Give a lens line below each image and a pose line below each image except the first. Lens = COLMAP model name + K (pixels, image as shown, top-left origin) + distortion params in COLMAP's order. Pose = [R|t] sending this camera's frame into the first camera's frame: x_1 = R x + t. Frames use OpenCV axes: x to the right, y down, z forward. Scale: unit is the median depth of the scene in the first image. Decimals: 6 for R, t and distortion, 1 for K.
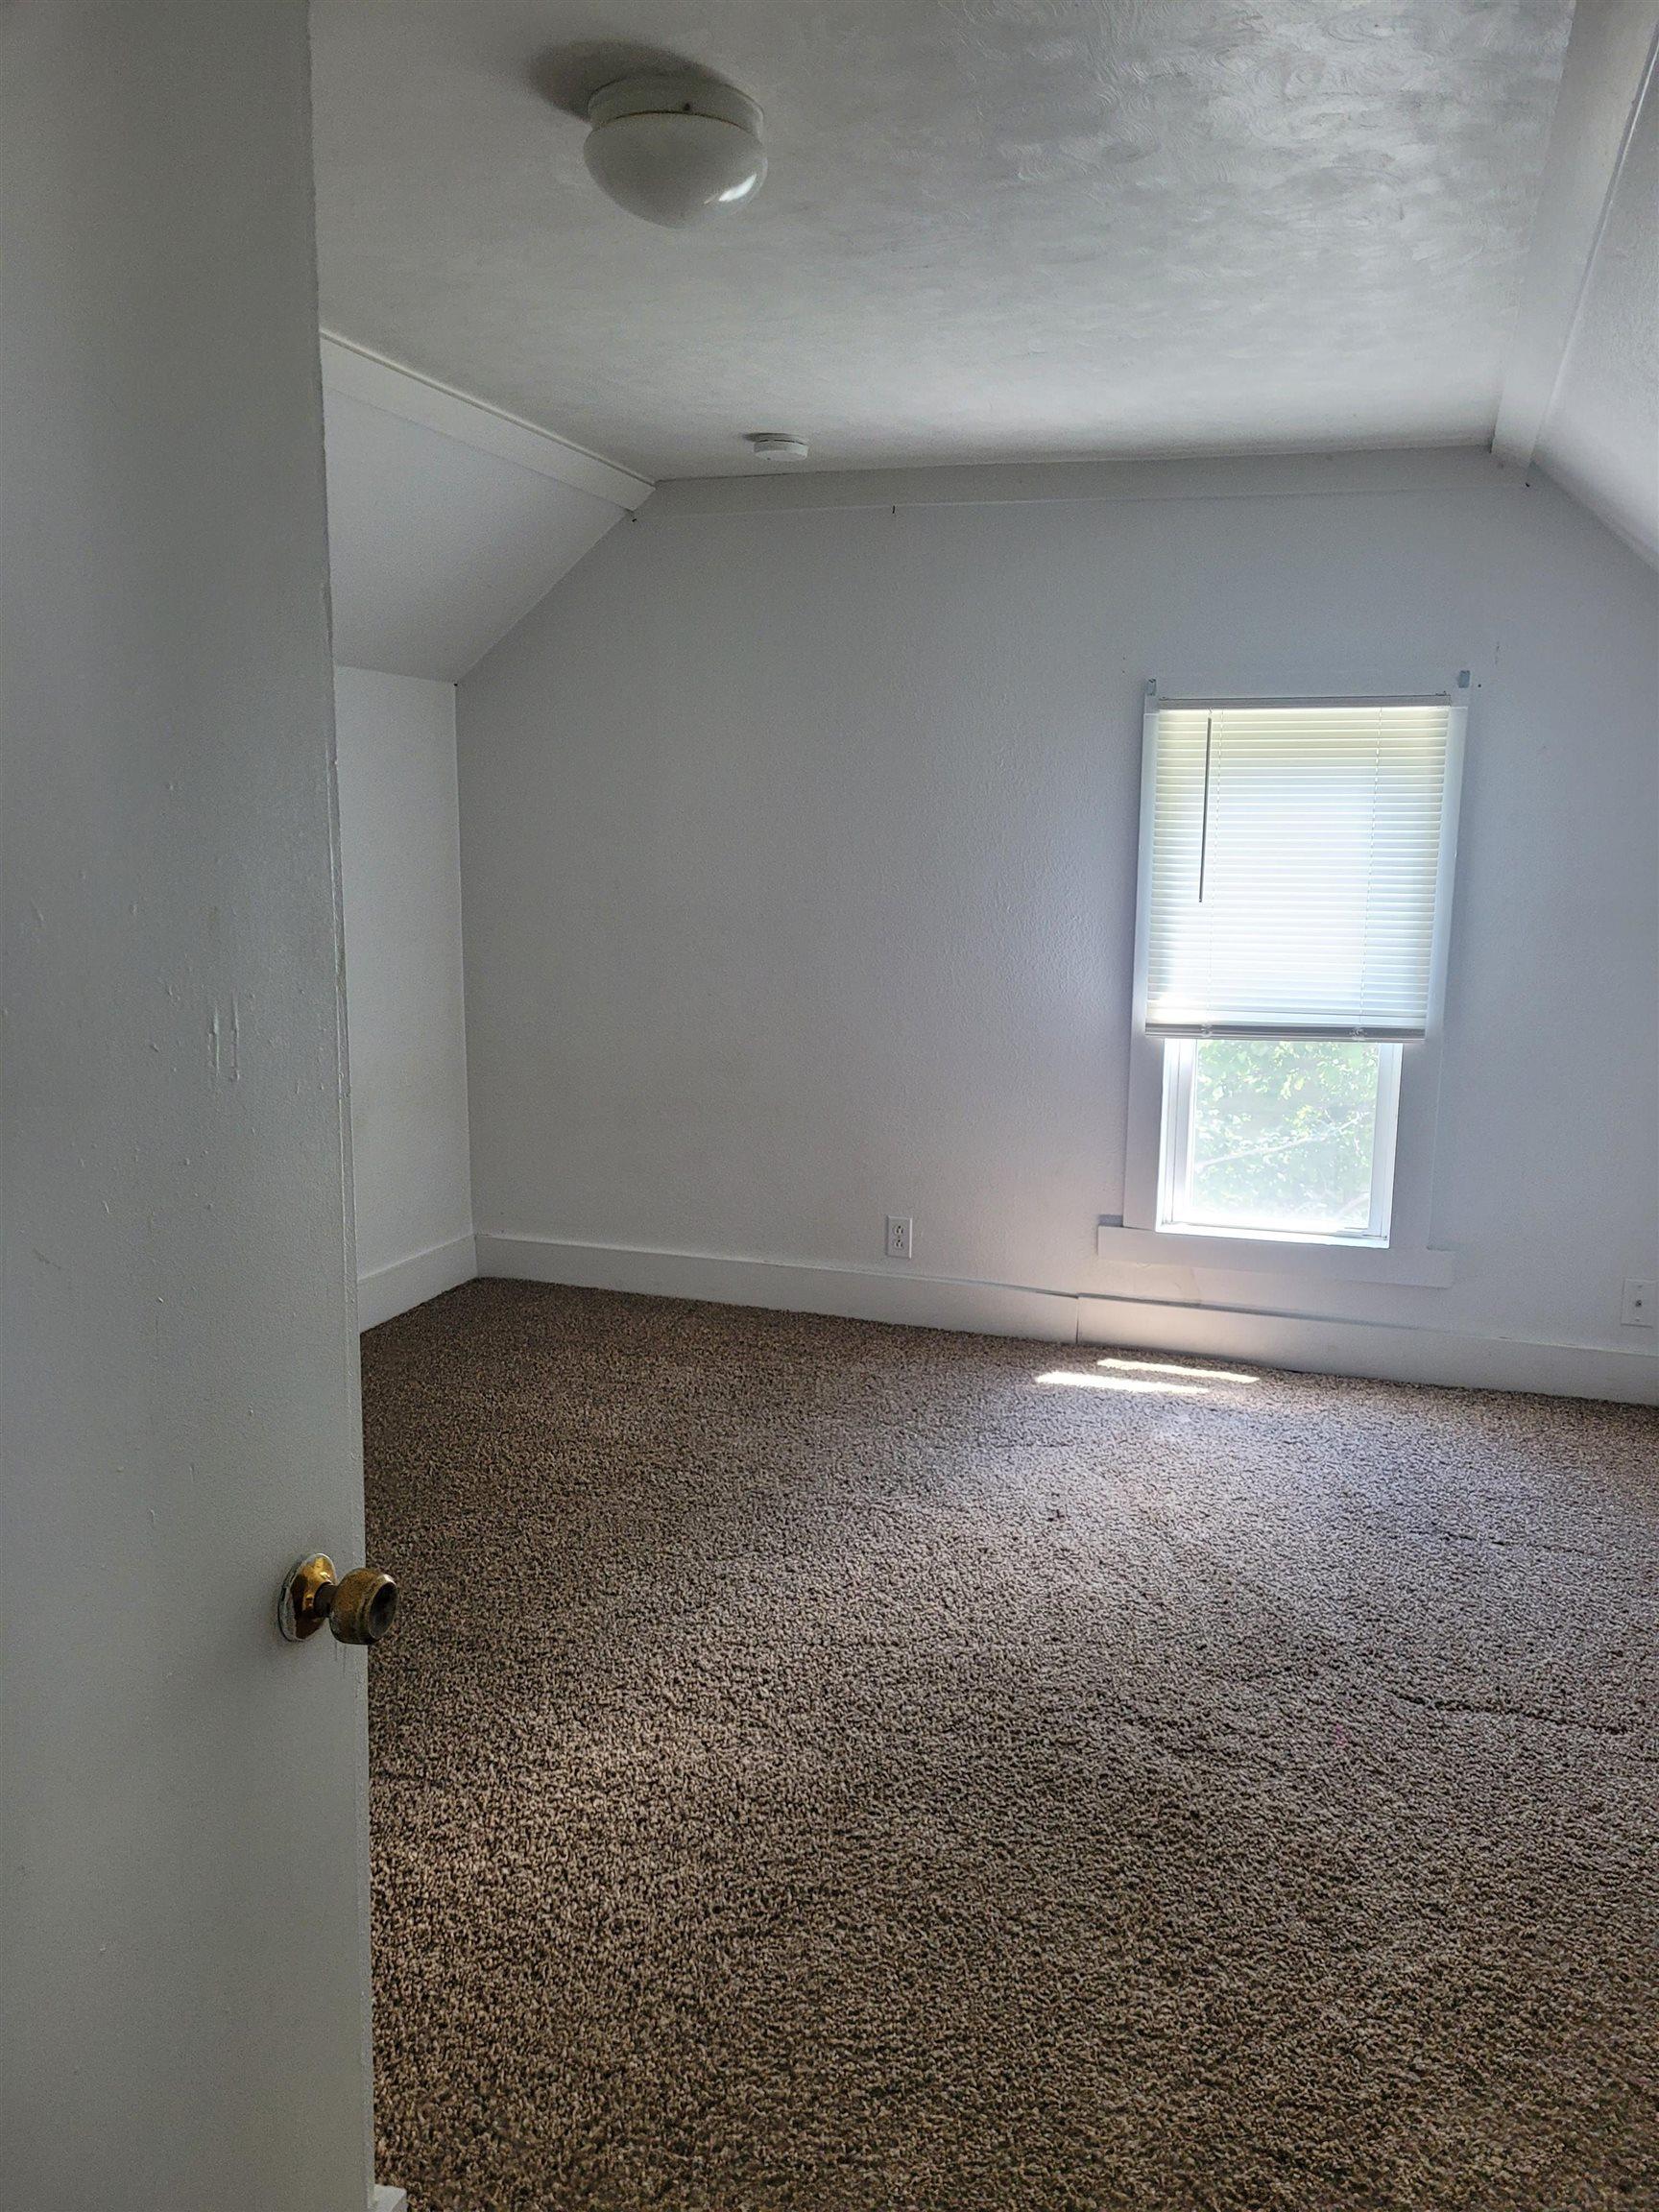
lens RADIAL K [[1680.9, 0, 835.2], [0, 1680.9, 1146.4], [0, 0, 1]] dist [0.061921, -0.043501]
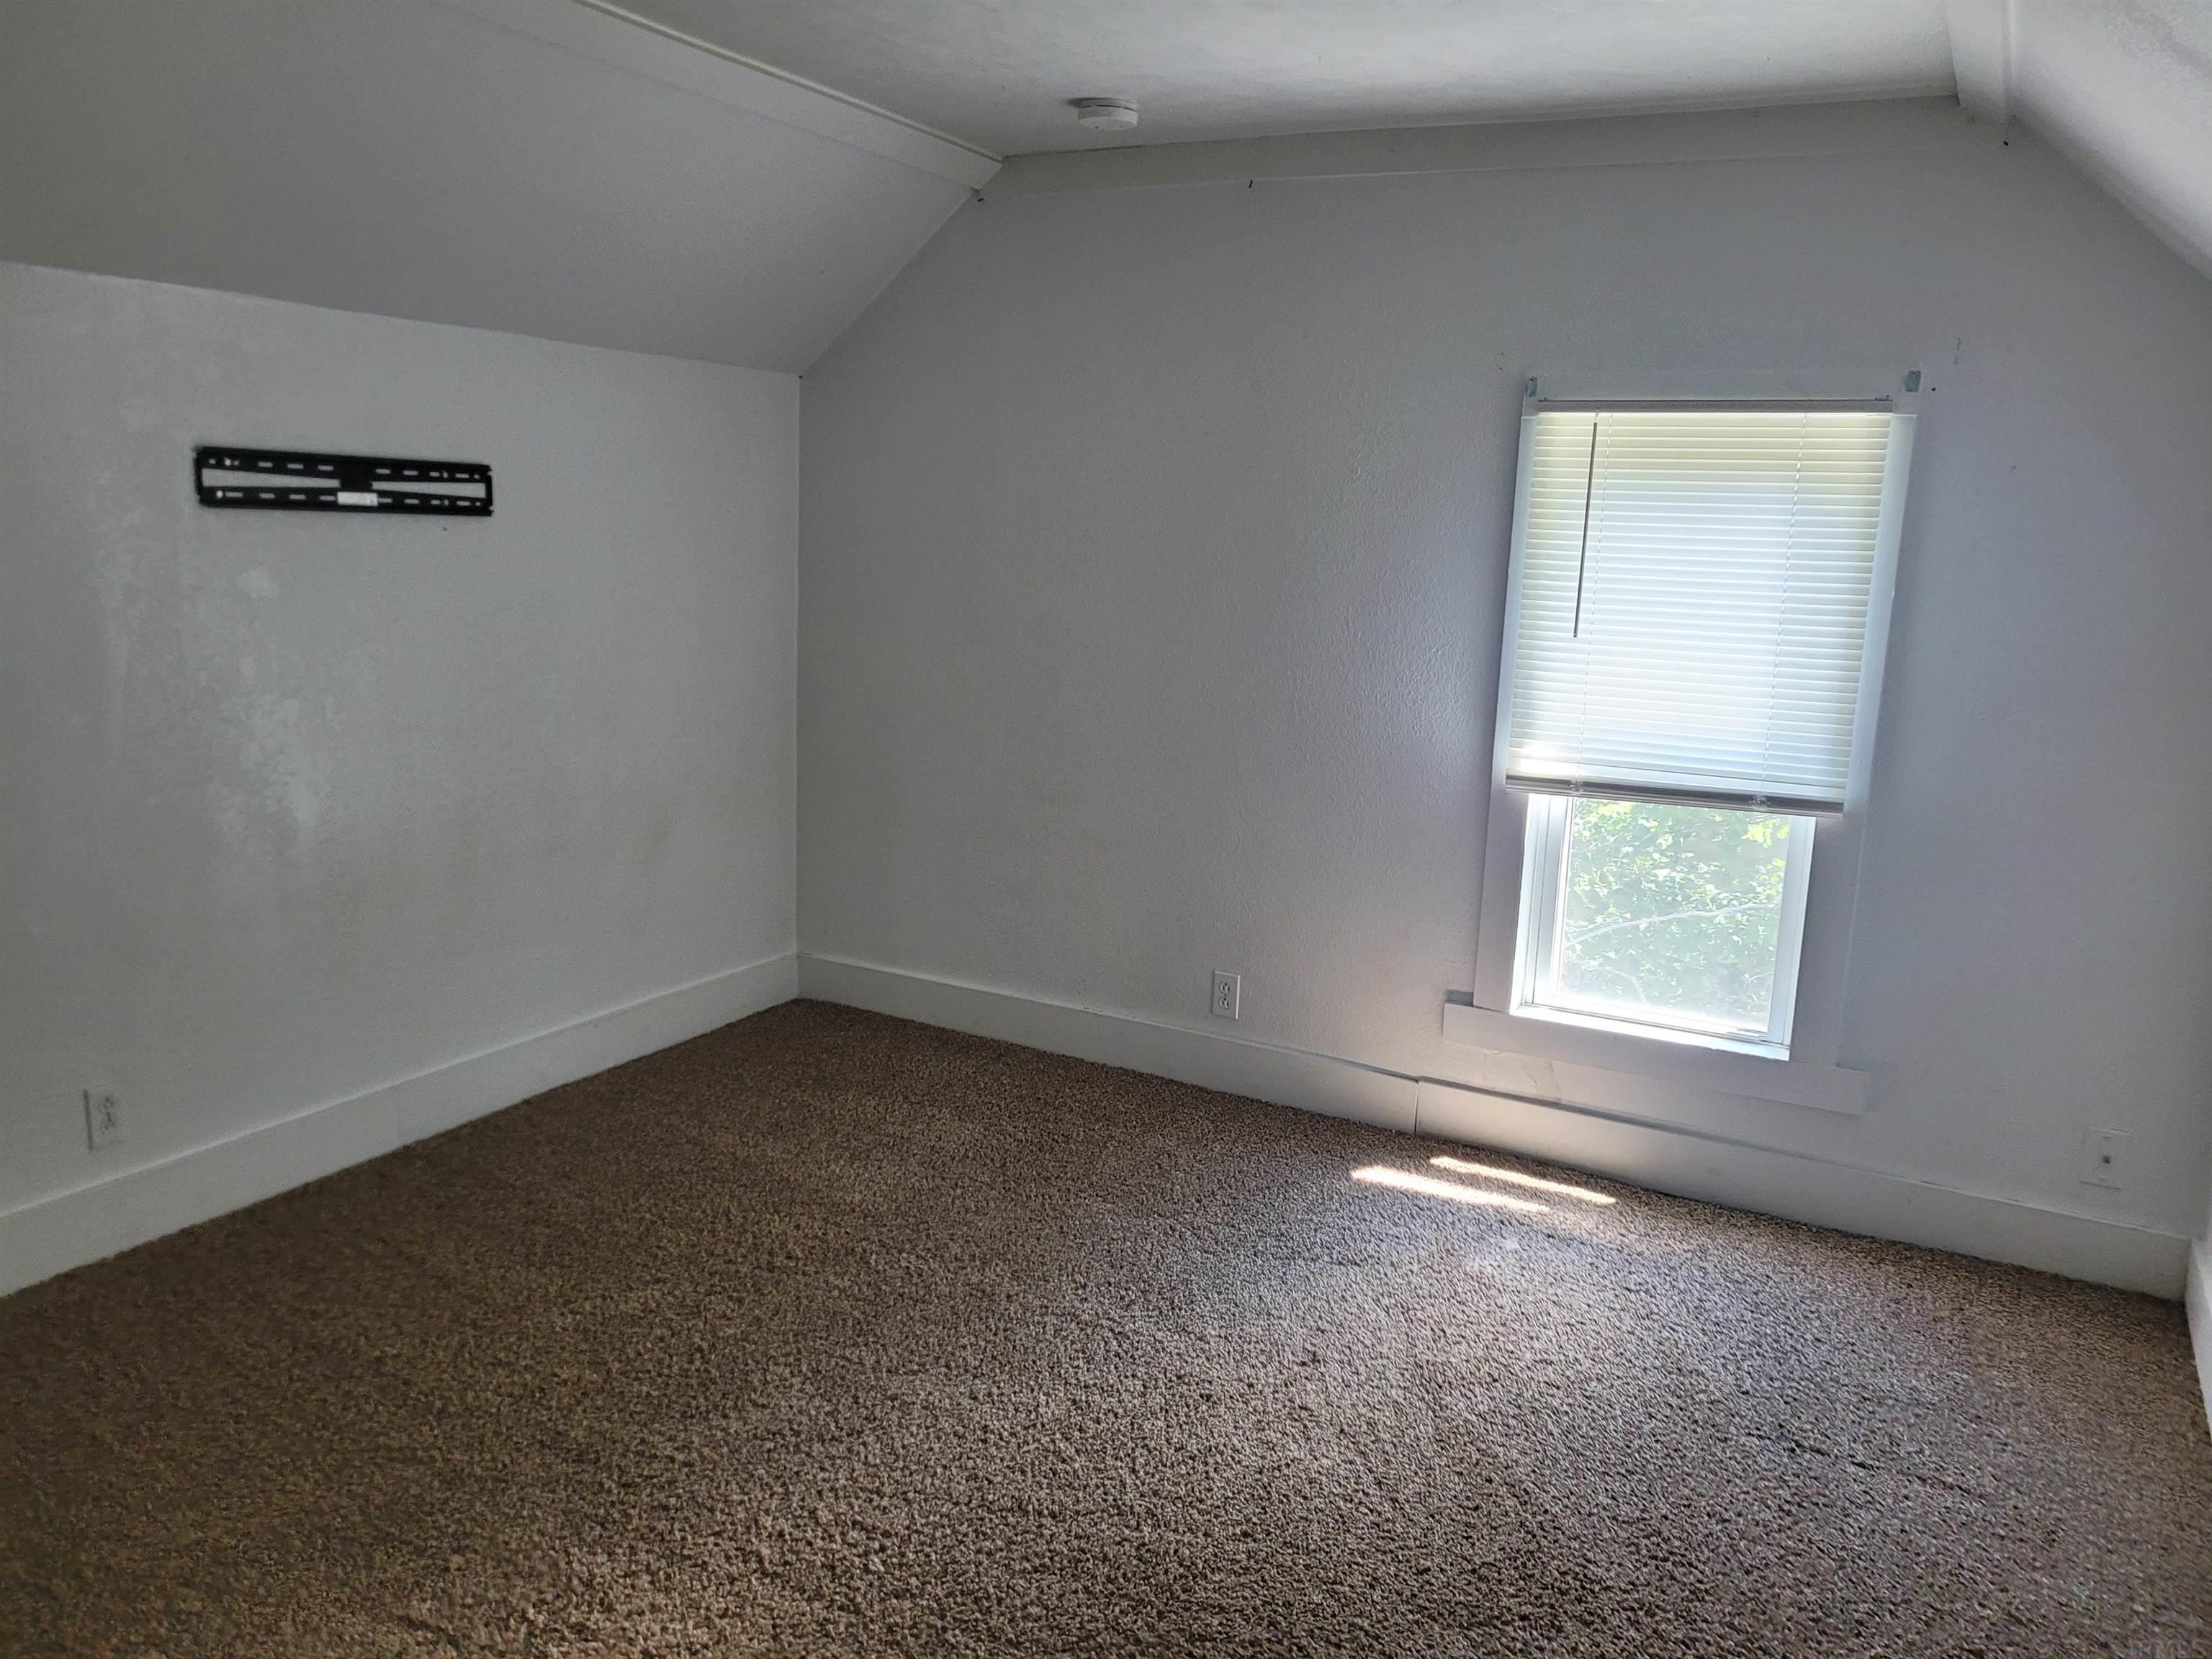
lens RADIAL K [[1680.9, 0, 1046.6], [0, 1680.9, 828.3], [0, 0, 1]] dist [0.061921, -0.043501]
pose [[0.982766, 0.058862, -0.175233, 0.112564], [-0.060082, 0.998192, -0.001661, -0.031940], [0.174818, 0.012161, 0.984526, 0.115113]]
